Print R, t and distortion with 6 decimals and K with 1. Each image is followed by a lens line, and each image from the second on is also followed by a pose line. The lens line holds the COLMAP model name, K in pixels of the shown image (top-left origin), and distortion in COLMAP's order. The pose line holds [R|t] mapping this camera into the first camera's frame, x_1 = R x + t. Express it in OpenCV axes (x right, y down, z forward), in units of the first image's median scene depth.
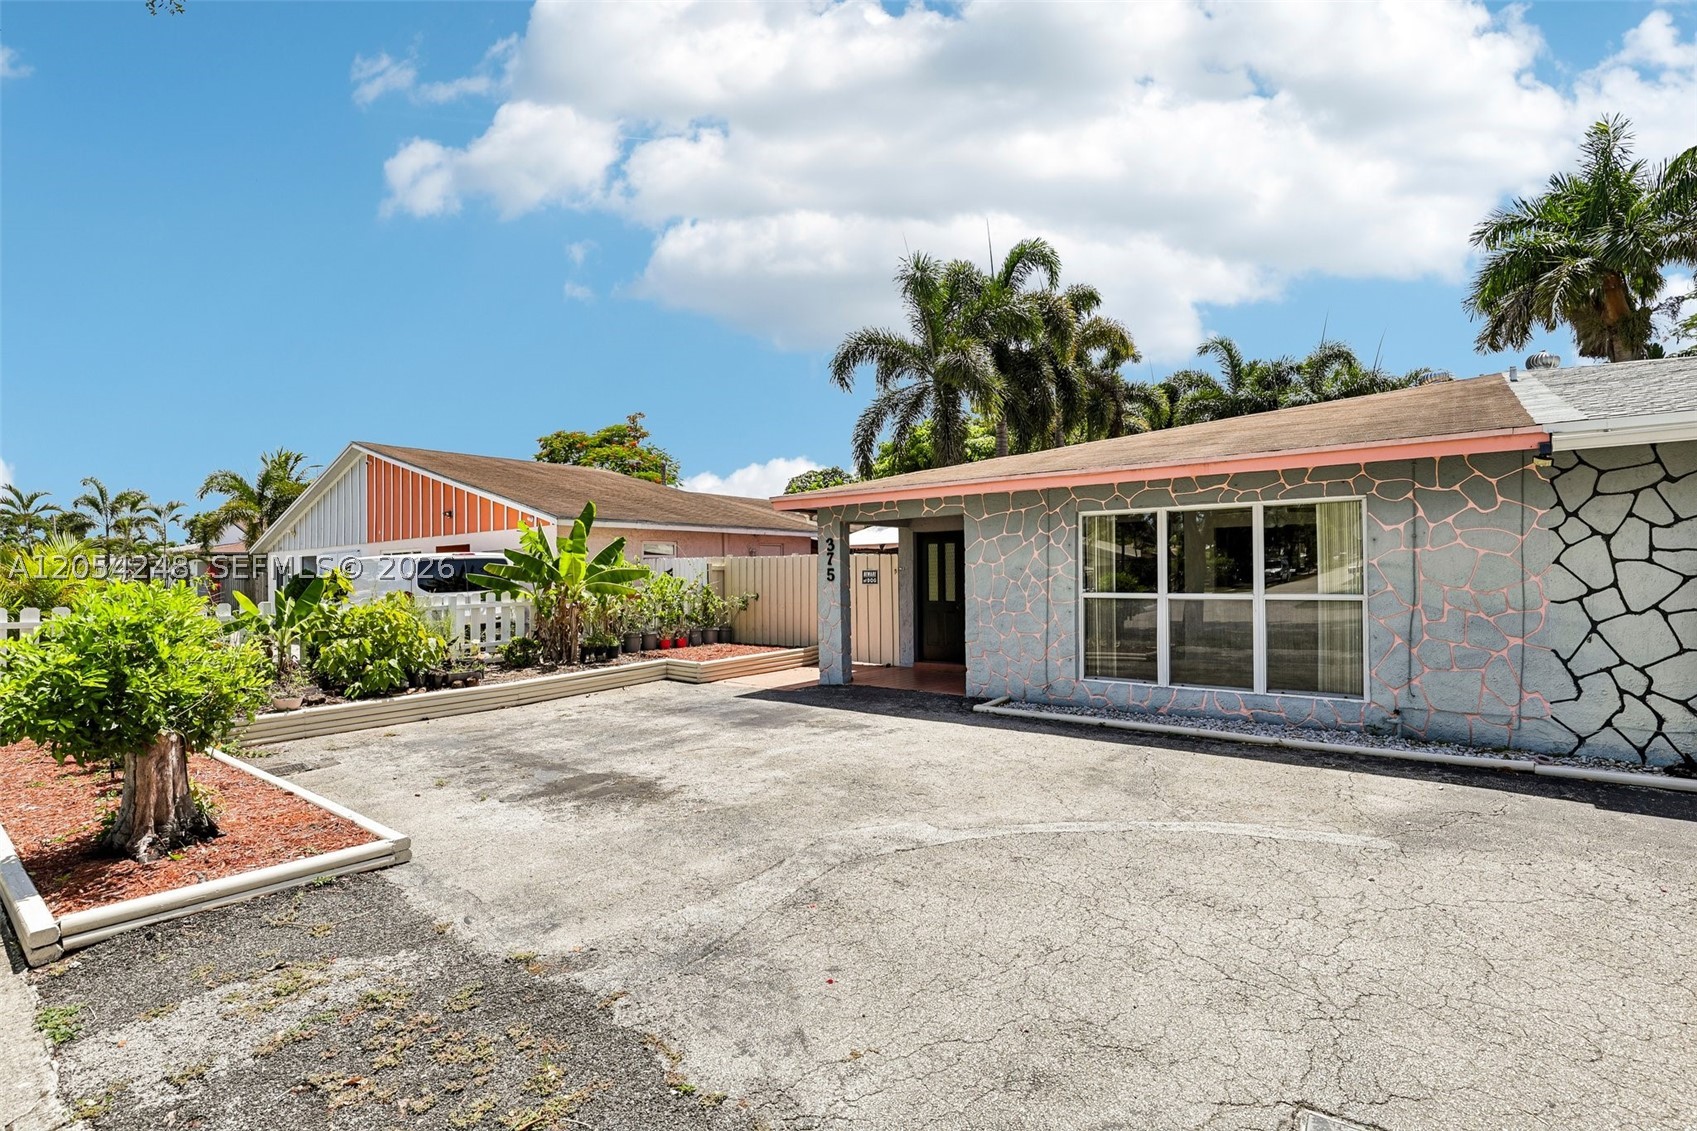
lens RADIAL K [[778.9, 0, 856.2], [0, 778.9, 558.3], [0, 0, 1]] dist [-0.030362, 0.004607]
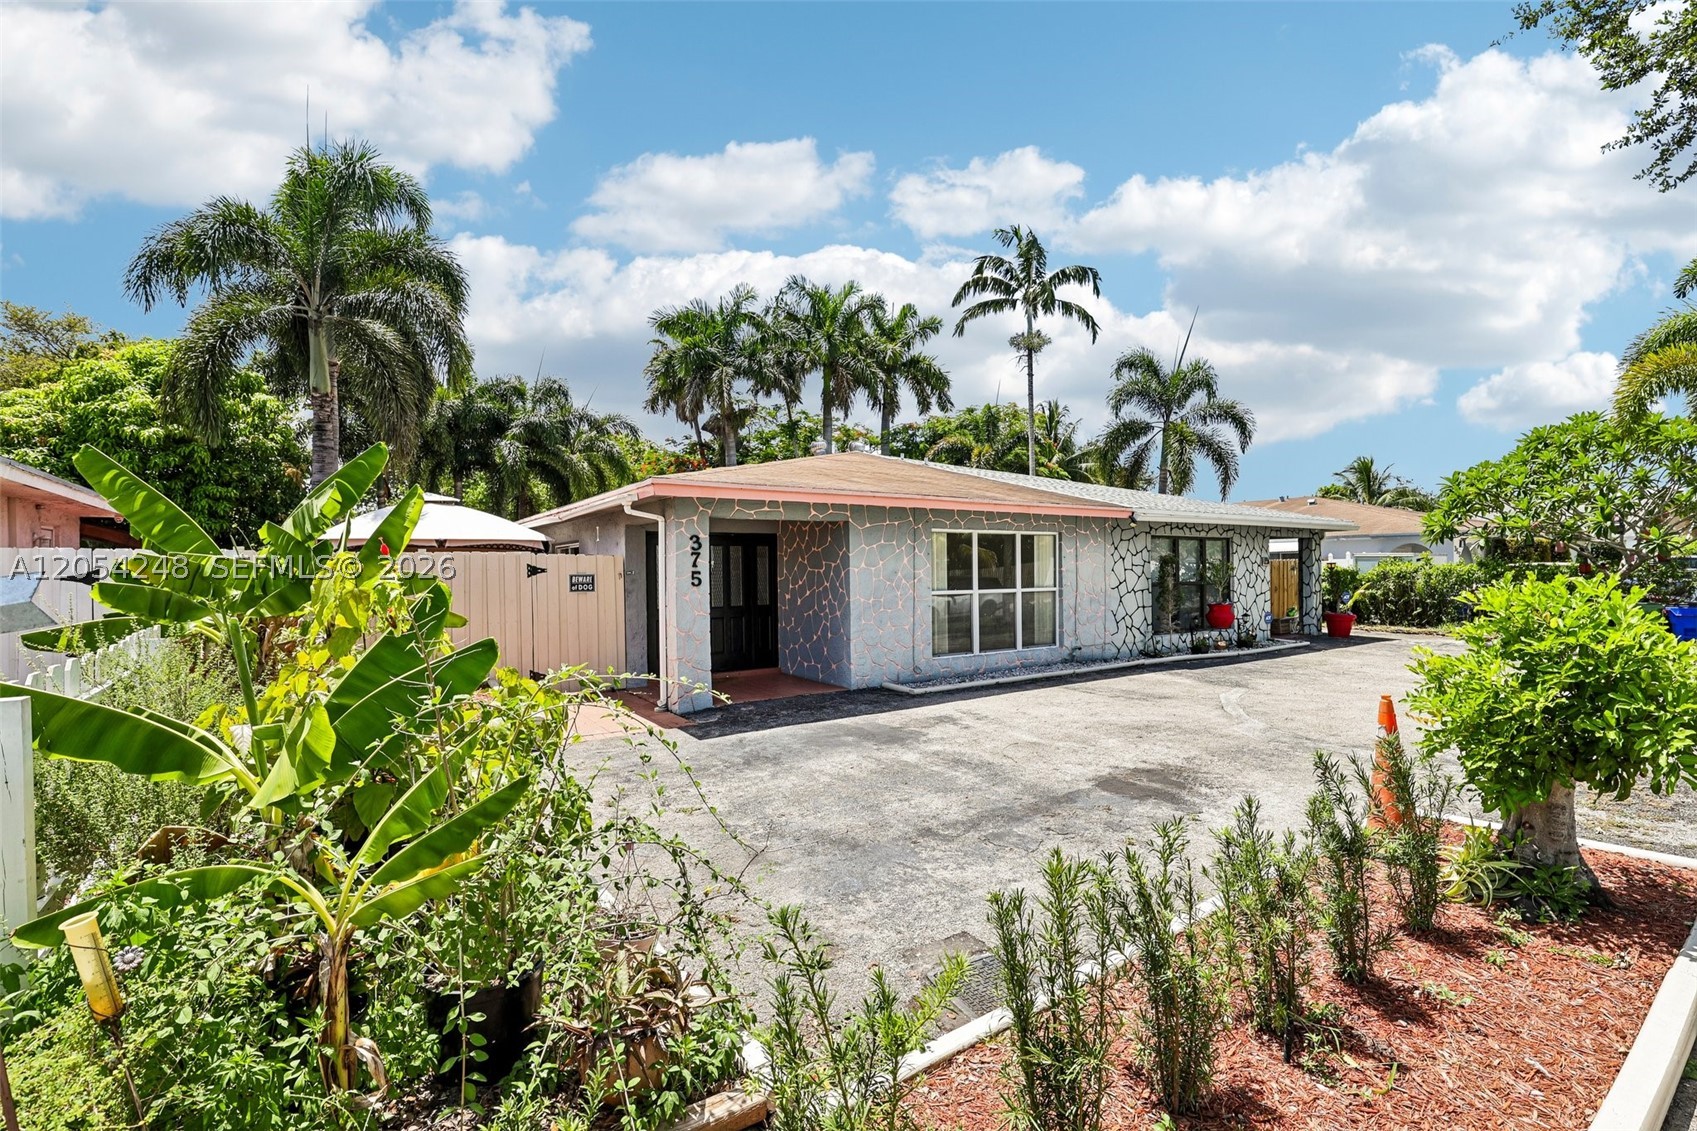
lens RADIAL K [[778.9, 0, 844.2], [0, 778.9, 571.3], [0, 0, 1]] dist [-0.030362, 0.004607]
pose [[0.286038, 0.011187, 0.958153, -1.034926], [-0.008514, 0.999922, -0.009133, 0.025490], [-0.958180, -0.005545, 0.286111, 0.803790]]
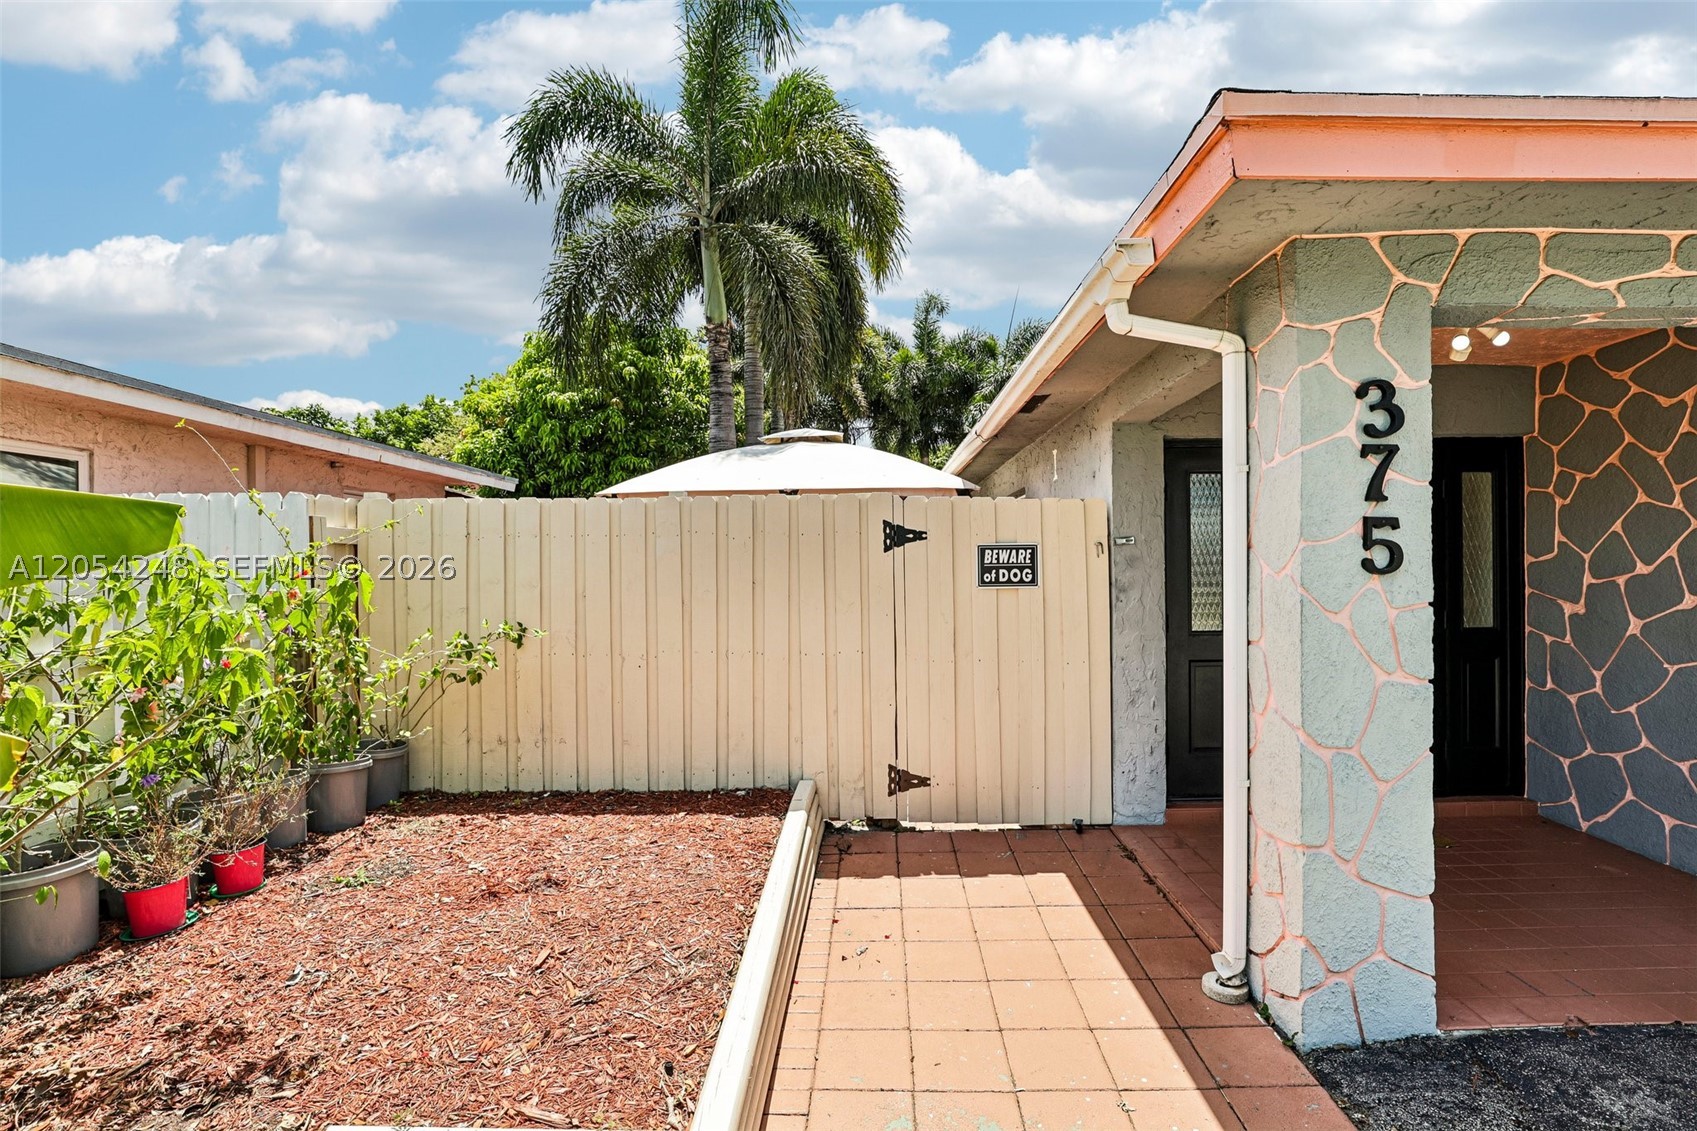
lens RADIAL K [[778.9, 0, 861.3], [0, 778.9, 572.5], [0, 0, 1]] dist [-0.030362, 0.004607]
pose [[0.772286, 0.005485, 0.635252, -0.373747], [-0.014071, 0.999865, 0.008474, 0.038241], [-0.635120, -0.015483, 0.772258, 1.219476]]
